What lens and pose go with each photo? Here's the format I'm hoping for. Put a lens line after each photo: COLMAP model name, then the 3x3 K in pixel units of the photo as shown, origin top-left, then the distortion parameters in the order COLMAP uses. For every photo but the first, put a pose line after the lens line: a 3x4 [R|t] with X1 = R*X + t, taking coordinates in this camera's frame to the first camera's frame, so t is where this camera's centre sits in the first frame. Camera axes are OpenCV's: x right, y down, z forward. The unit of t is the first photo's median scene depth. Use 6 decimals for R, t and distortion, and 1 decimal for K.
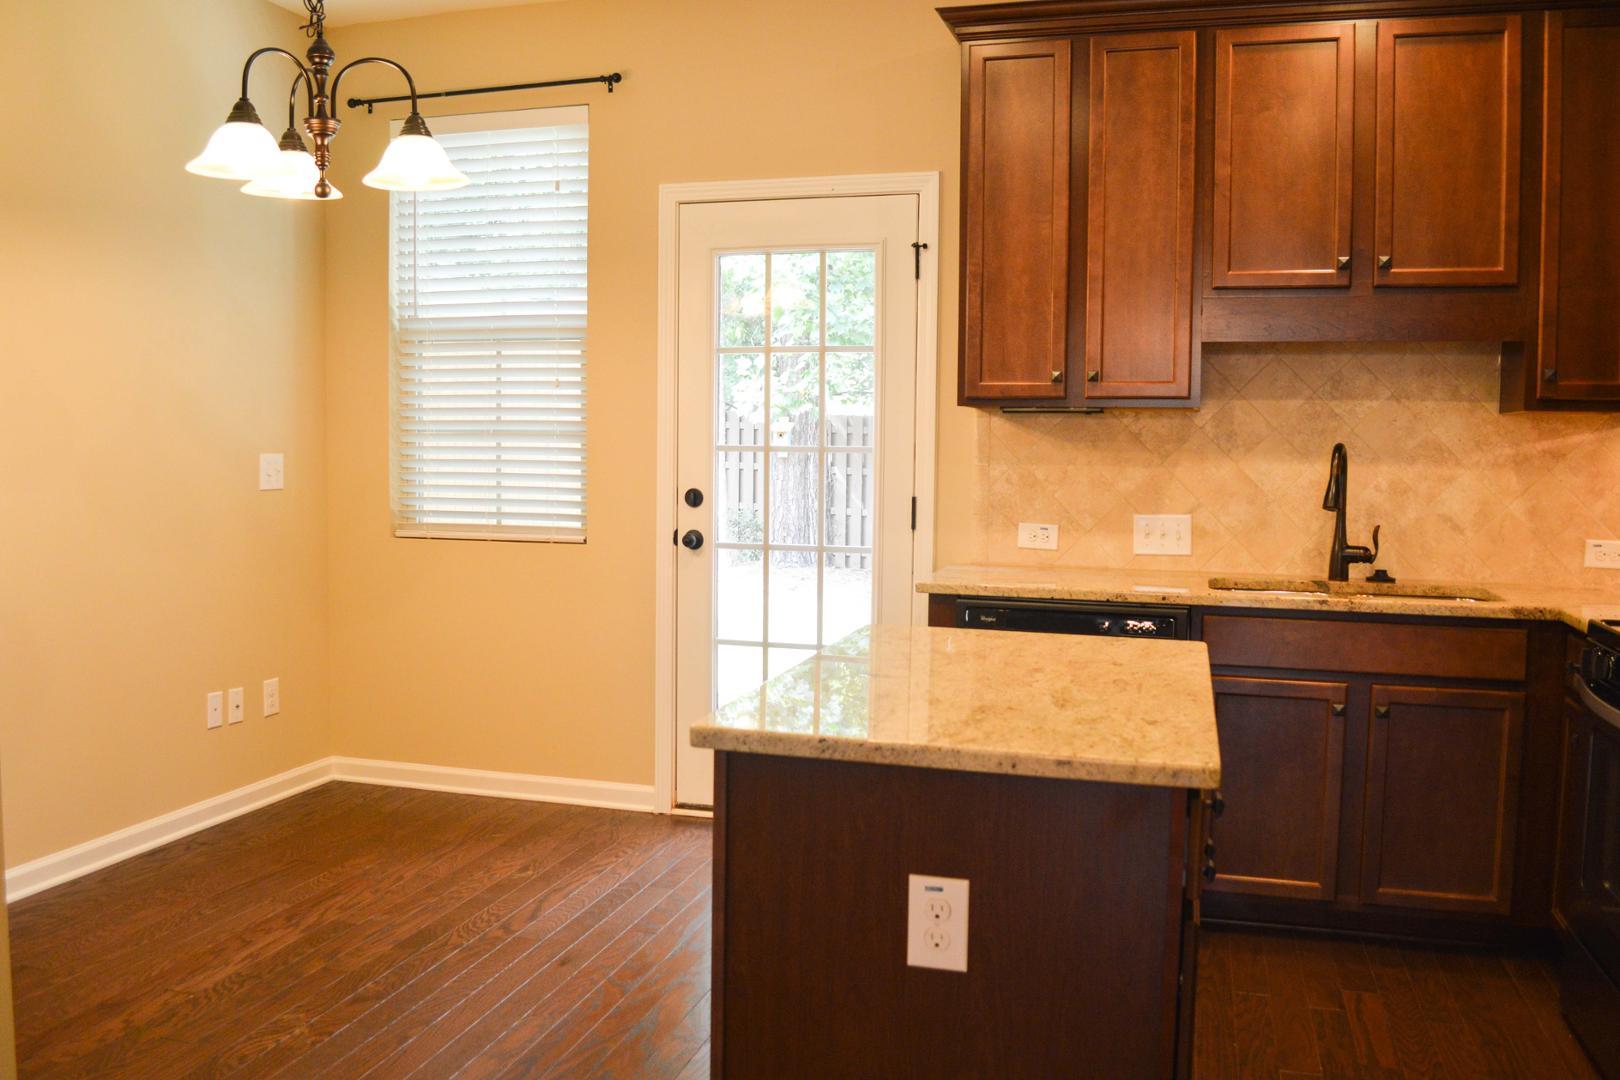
lens RADIAL K [[1354.9, 0, 791.5], [0, 1354.9, 527.1], [0, 0, 1]] dist [-0.085788, 0.015397]
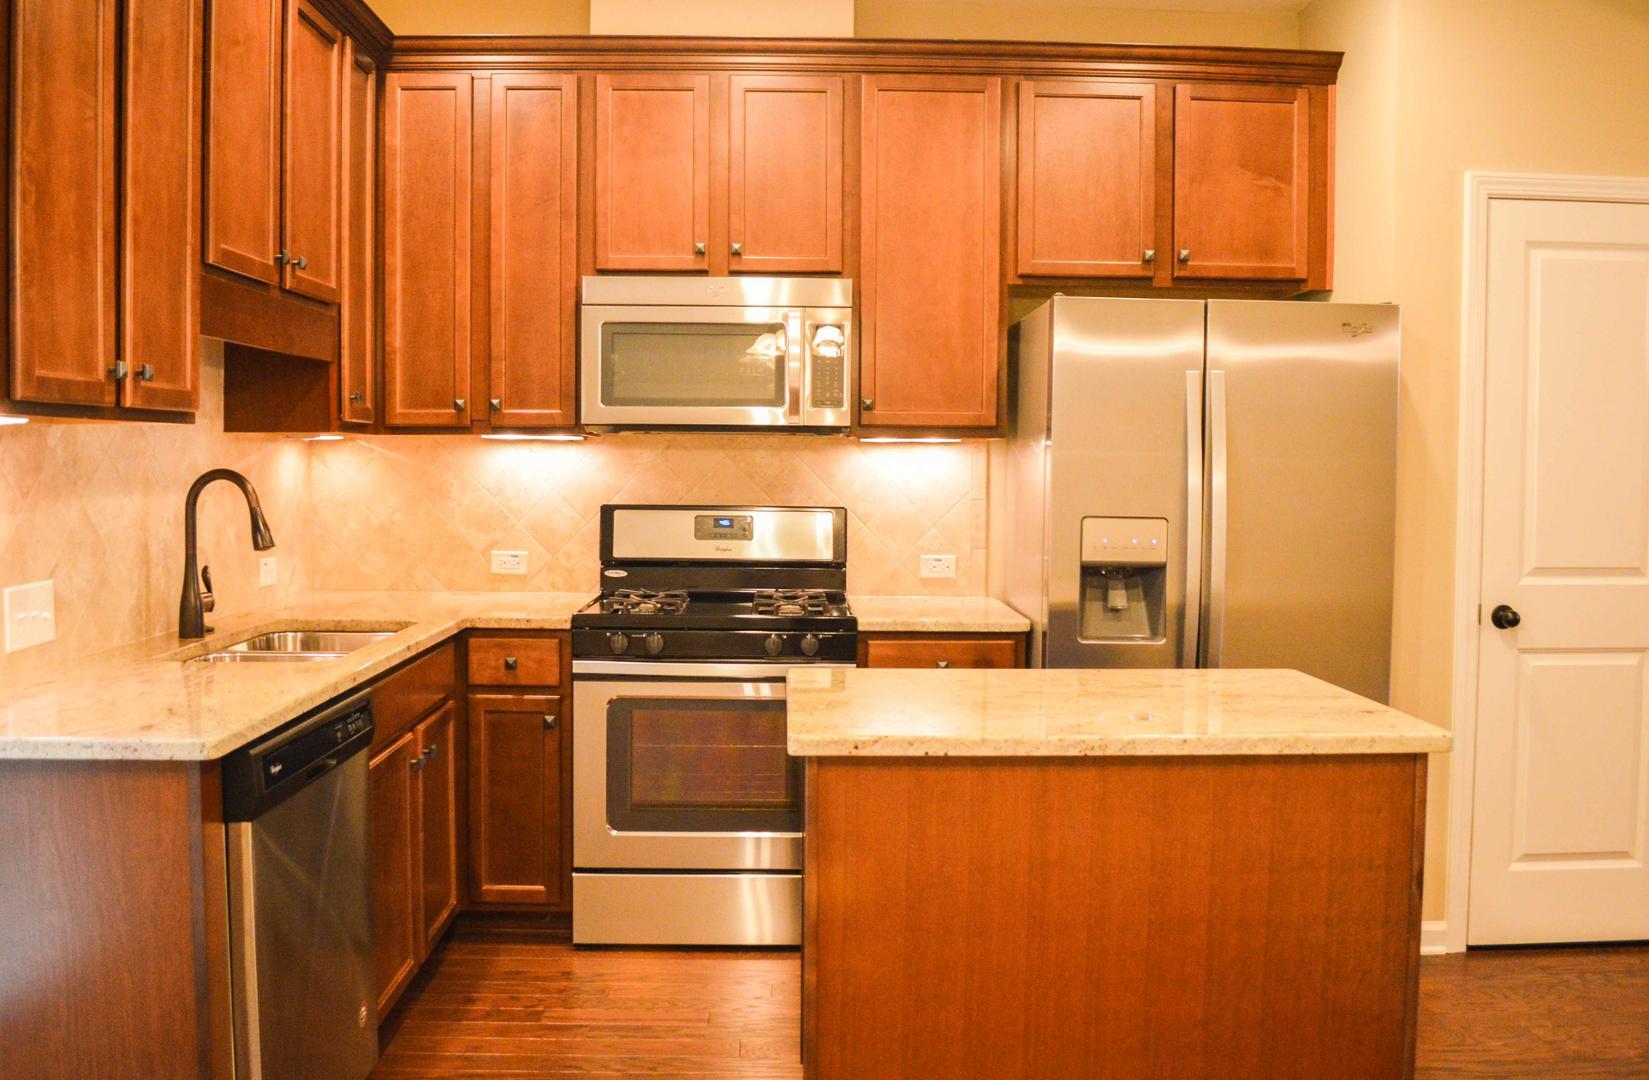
lens RADIAL K [[1349.6, 0, 824.6], [0, 1349.6, 503.9], [0, 0, 1]] dist [-0.063409, -0.000711]
pose [[-0.311479, -0.046065, 0.949136, -0.472702], [0.050219, 0.996631, 0.064850, -0.074308], [-0.948925, 0.067864, -0.308116, 0.882506]]
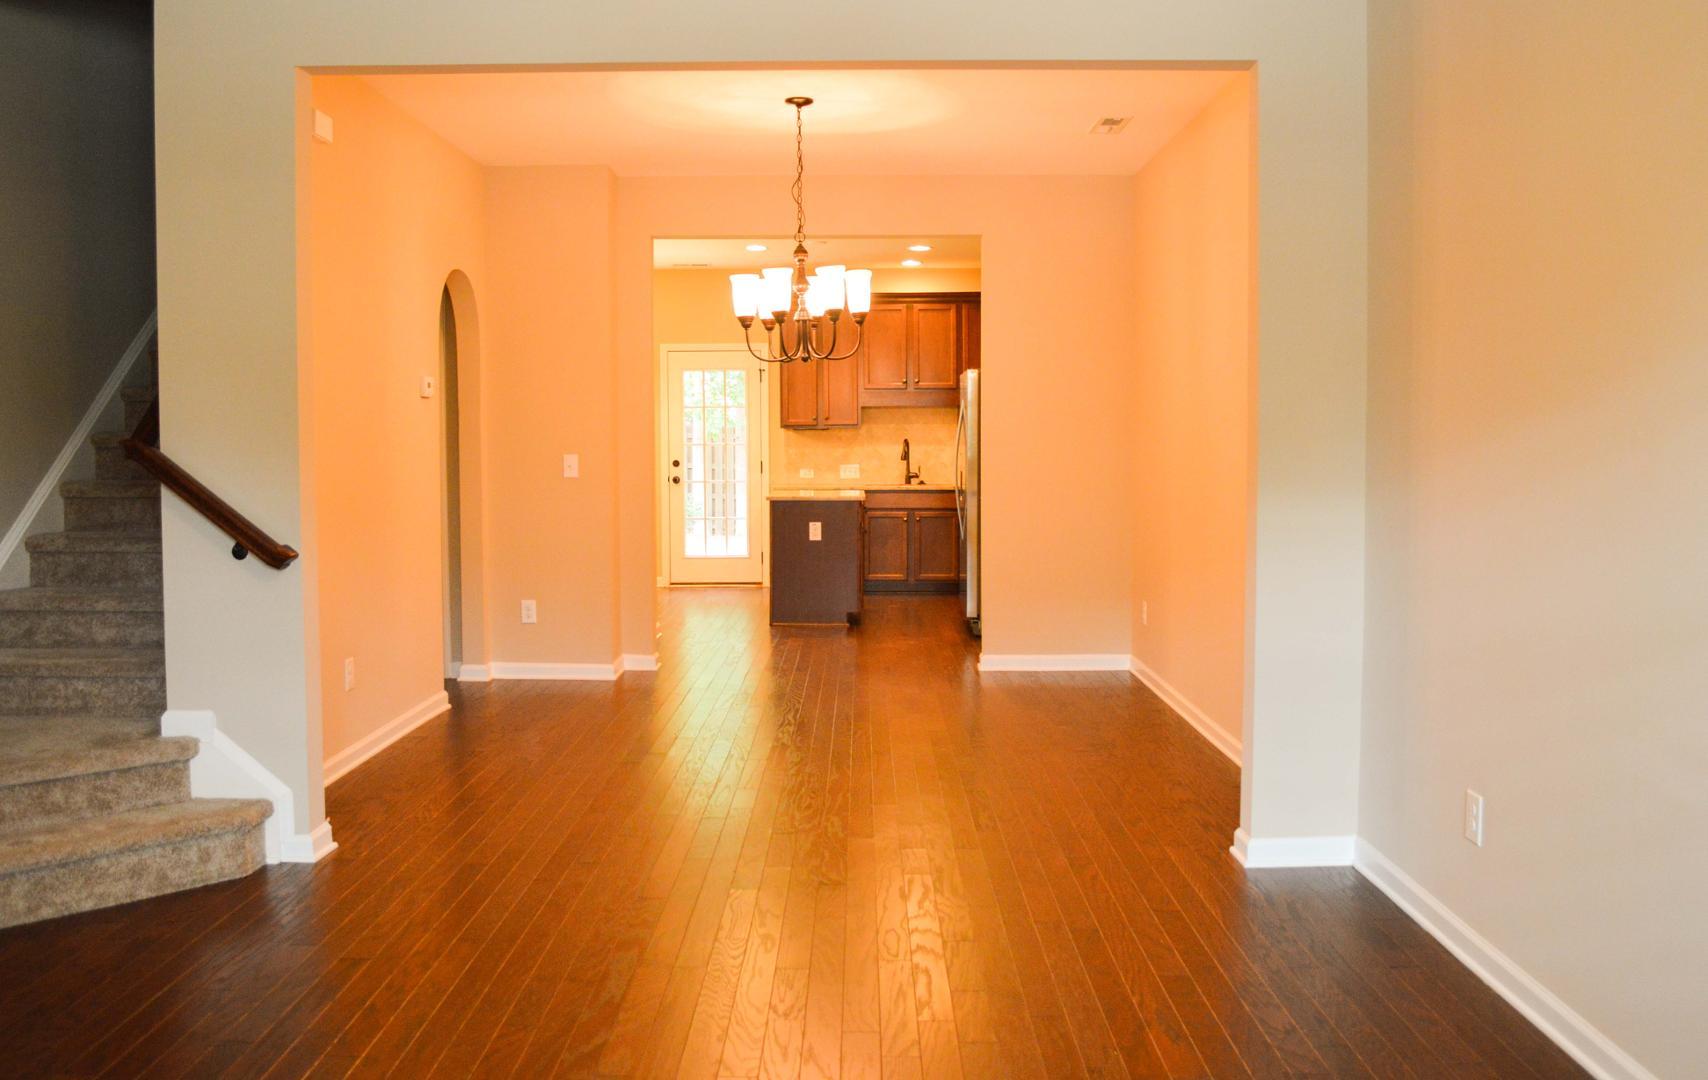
lens RADIAL K [[1376.4, 0, 855.7], [0, 1376.4, 506.0], [0, 0, 1]] dist [-0.059019, -0.000055]
pose [[0.959553, -0.029145, 0.280014, -0.572442], [0.033674, 0.999368, -0.011375, 0.120162], [-0.279506, 0.020344, 0.959929, -1.941240]]
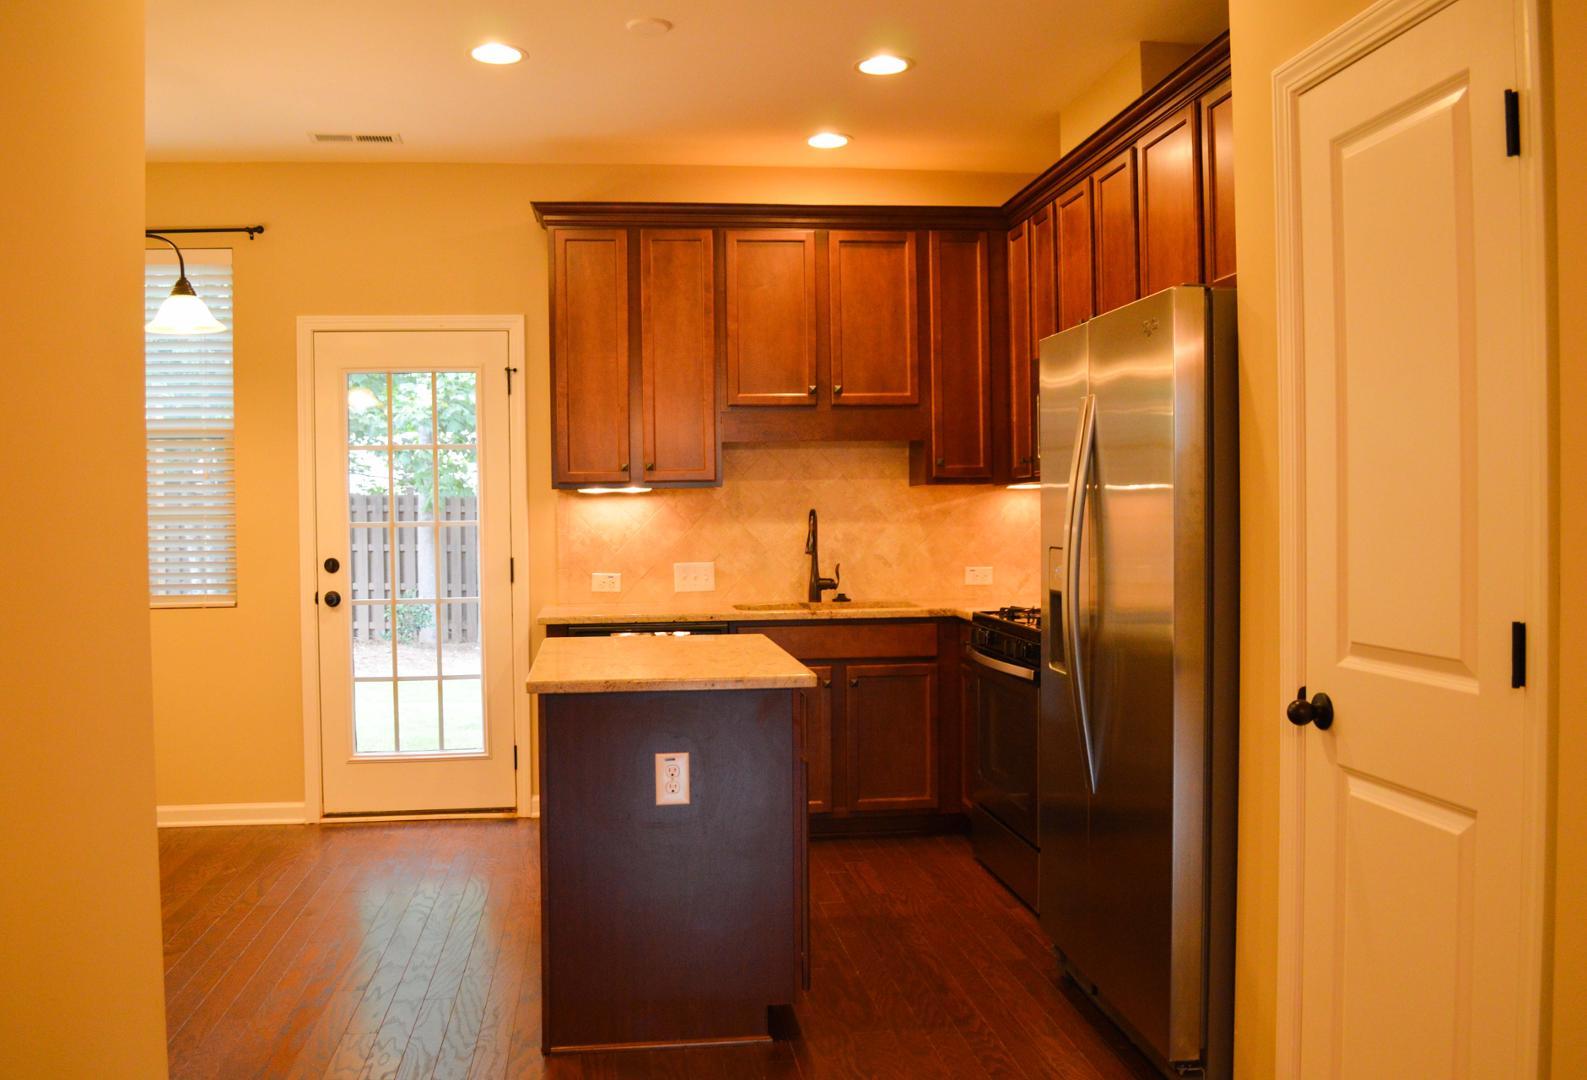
lens RADIAL K [[1324.1, 0, 763.6], [0, 1324.1, 537.2], [0, 0, 1]] dist [-0.069364, -0.000102]
pose [[0.918922, -0.031132, 0.393209, -0.214761], [0.048929, 0.998178, -0.035318, 0.017342], [-0.391393, 0.051693, 0.918771, -0.322720]]
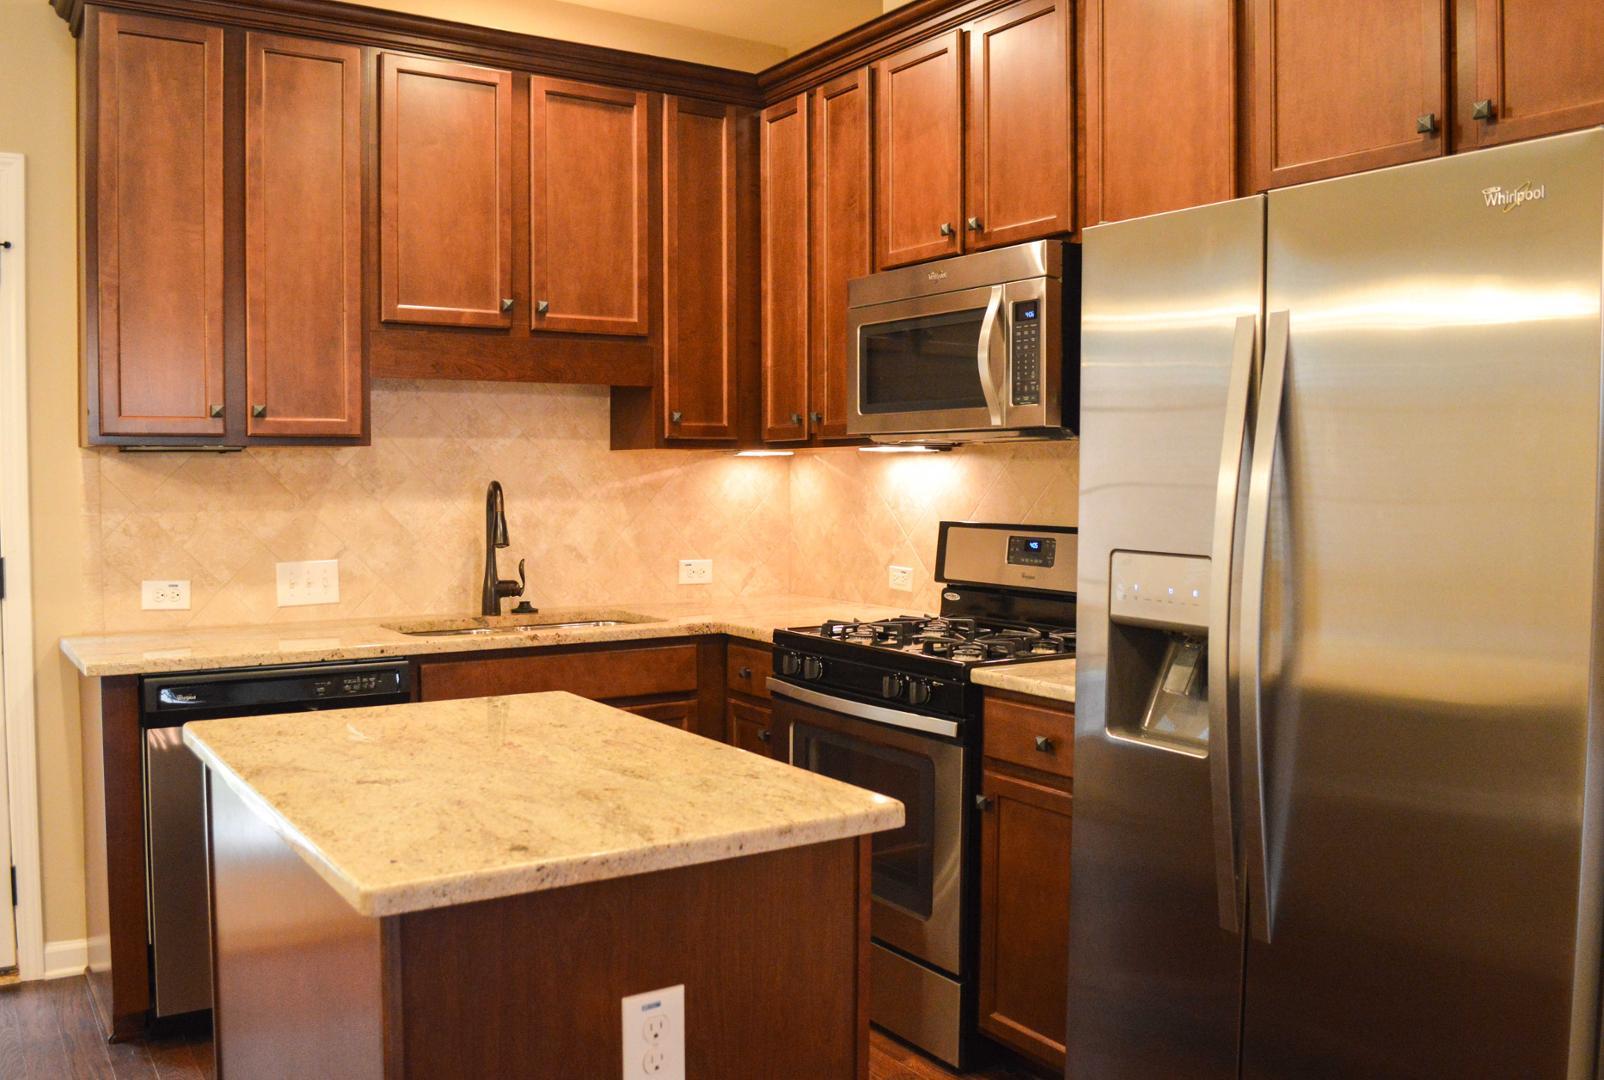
lens RADIAL K [[1354.6, 0, 794.8], [0, 1354.6, 534.1], [0, 0, 1]] dist [-0.077327, 0.005027]
pose [[0.644767, -0.045833, 0.763004, -0.223784], [0.057184, 0.998296, 0.011644, -0.020675], [-0.762237, 0.036124, 0.646289, 0.158343]]
